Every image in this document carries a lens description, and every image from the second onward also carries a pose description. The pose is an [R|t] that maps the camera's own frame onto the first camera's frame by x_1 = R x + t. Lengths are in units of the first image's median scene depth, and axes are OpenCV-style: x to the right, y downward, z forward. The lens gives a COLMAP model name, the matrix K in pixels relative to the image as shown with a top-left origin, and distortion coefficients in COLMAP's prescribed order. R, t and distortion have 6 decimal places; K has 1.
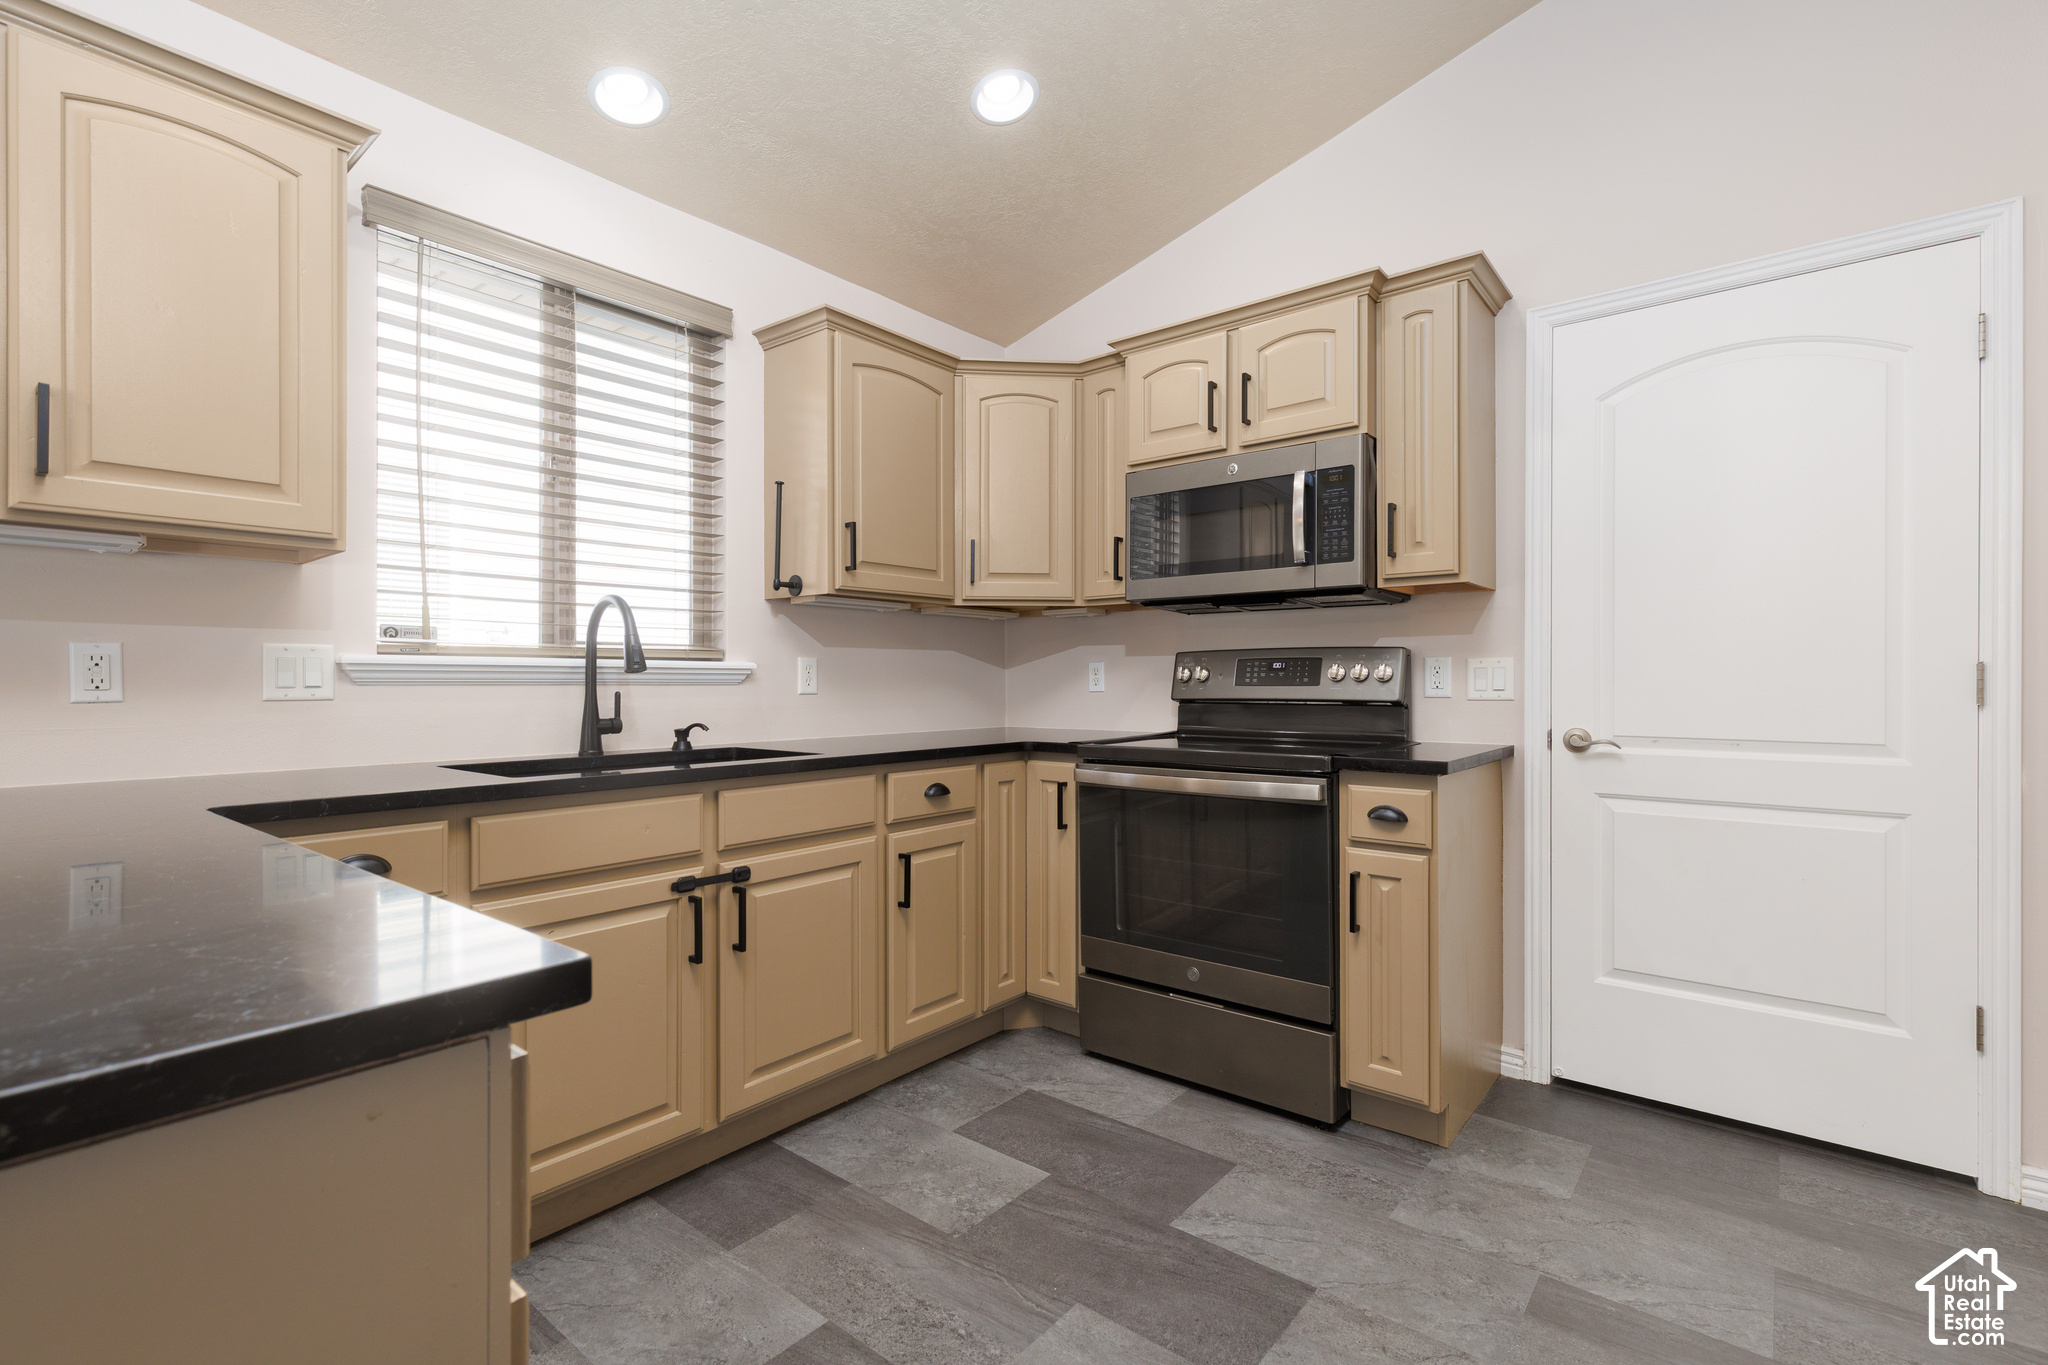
lens RADIAL K [[925.1, 0, 1025.0], [0, 925.1, 680.3], [0, 0, 1]] dist [0.004500, 0.000280]
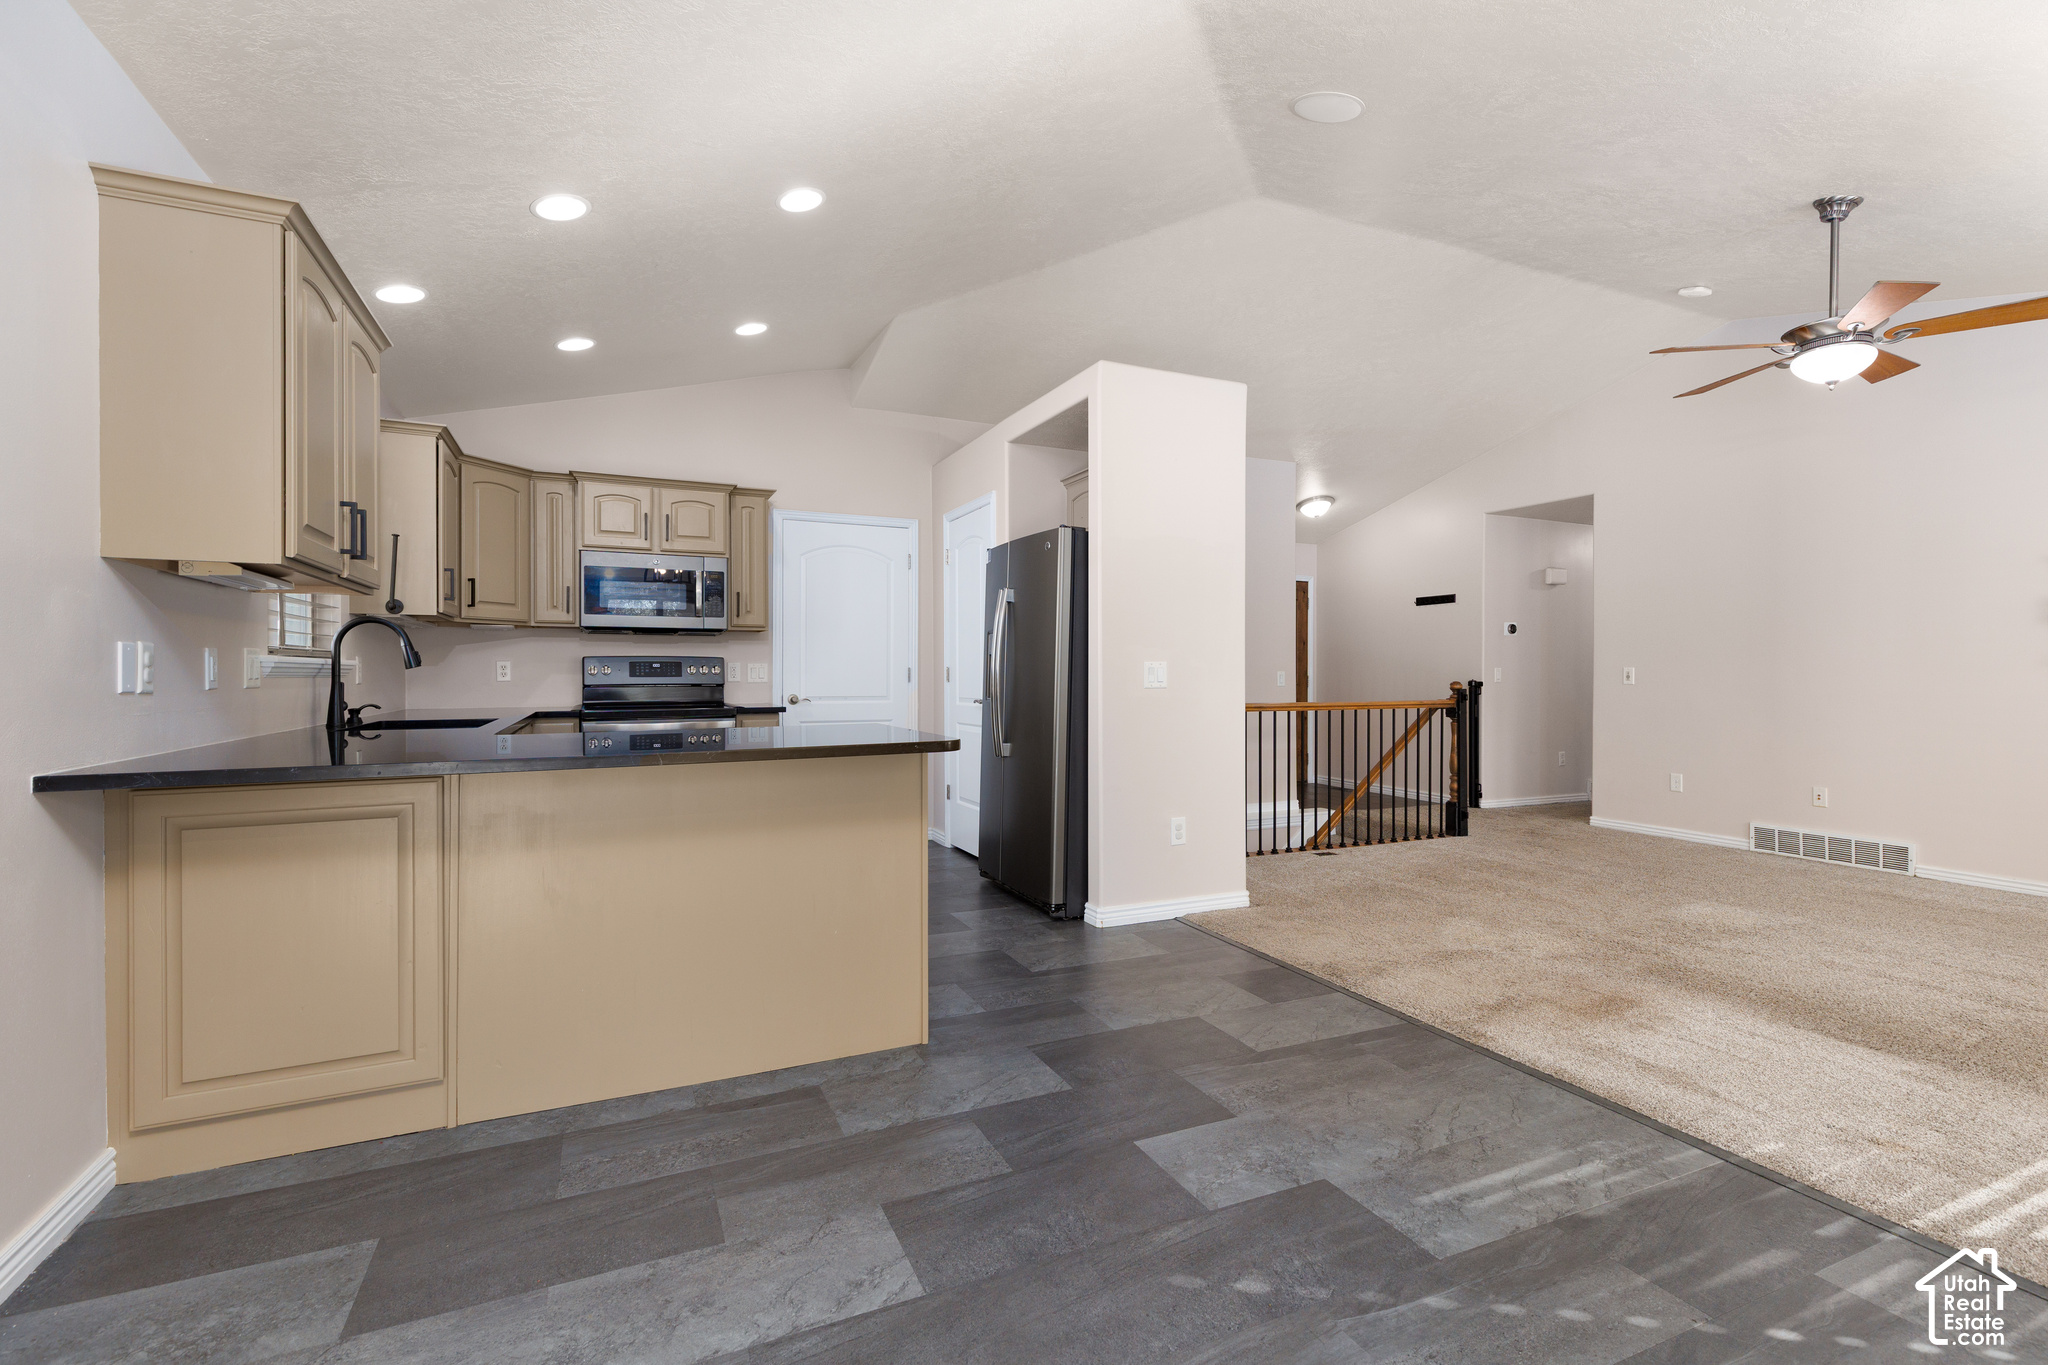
lens RADIAL K [[925.1, 0, 1010.9], [0, 925.1, 678.3], [0, 0, 1]] dist [0.004500, 0.000280]
pose [[0.454870, -0.005555, 0.890541, -1.242342], [0.001274, 0.999984, 0.005587, -0.000475], [-0.890557, -0.001406, 0.454869, -0.551396]]
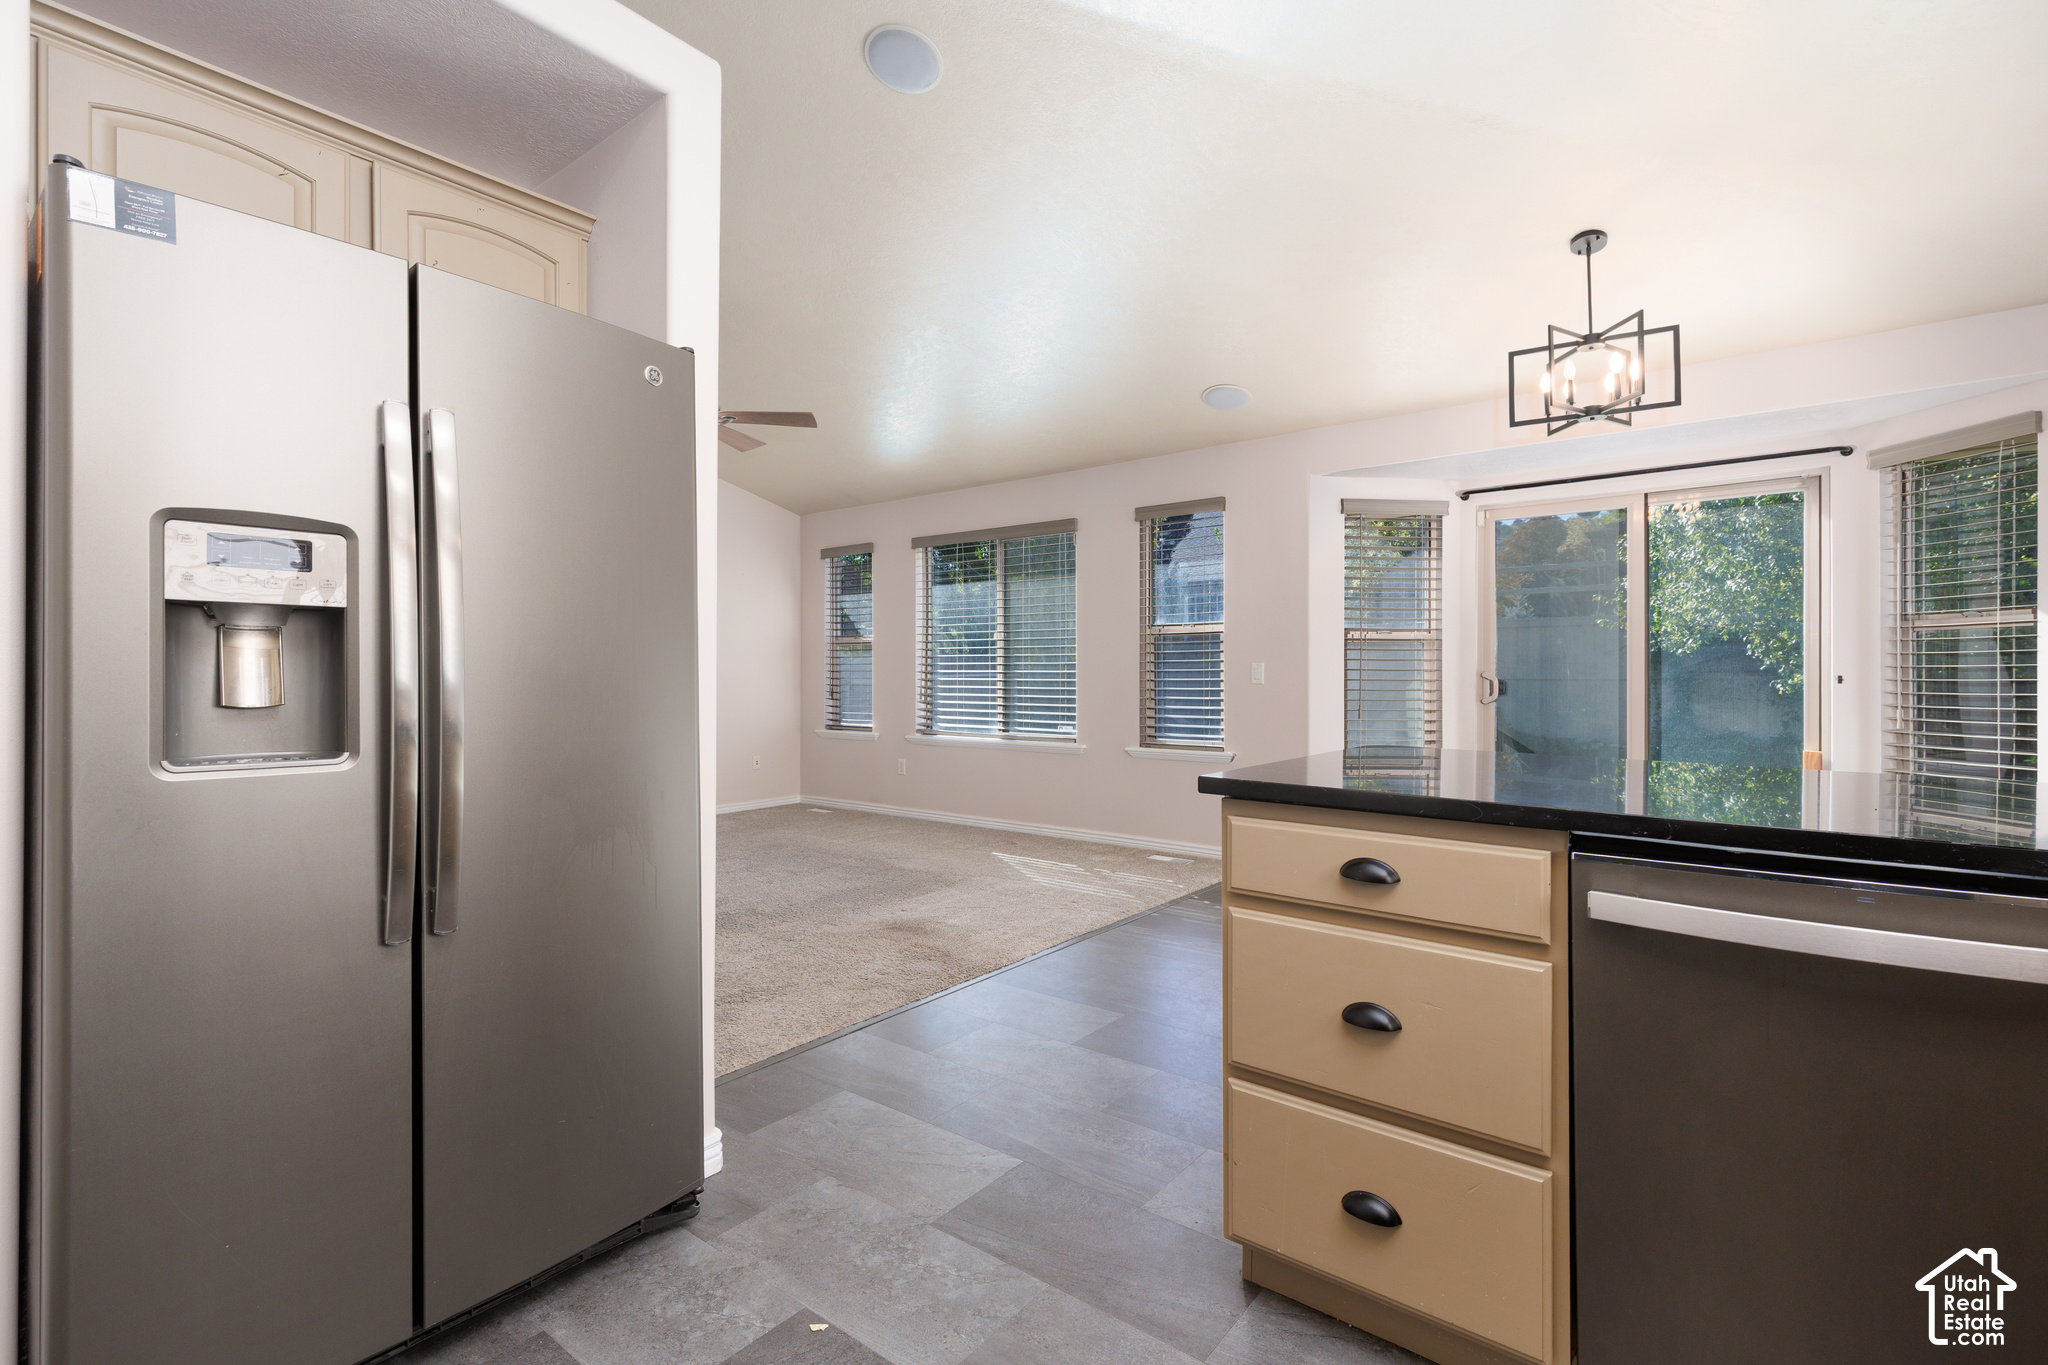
lens RADIAL K [[925.1, 0, 1037.1], [0, 925.1, 672.2], [0, 0, 1]] dist [0.004500, 0.000280]
pose [[-0.999500, -0.000935, -0.031592, -0.082054], [-0.000902, 0.999999, -0.001081, -0.001799], [0.031593, -0.001052, -0.999500, 0.976770]]
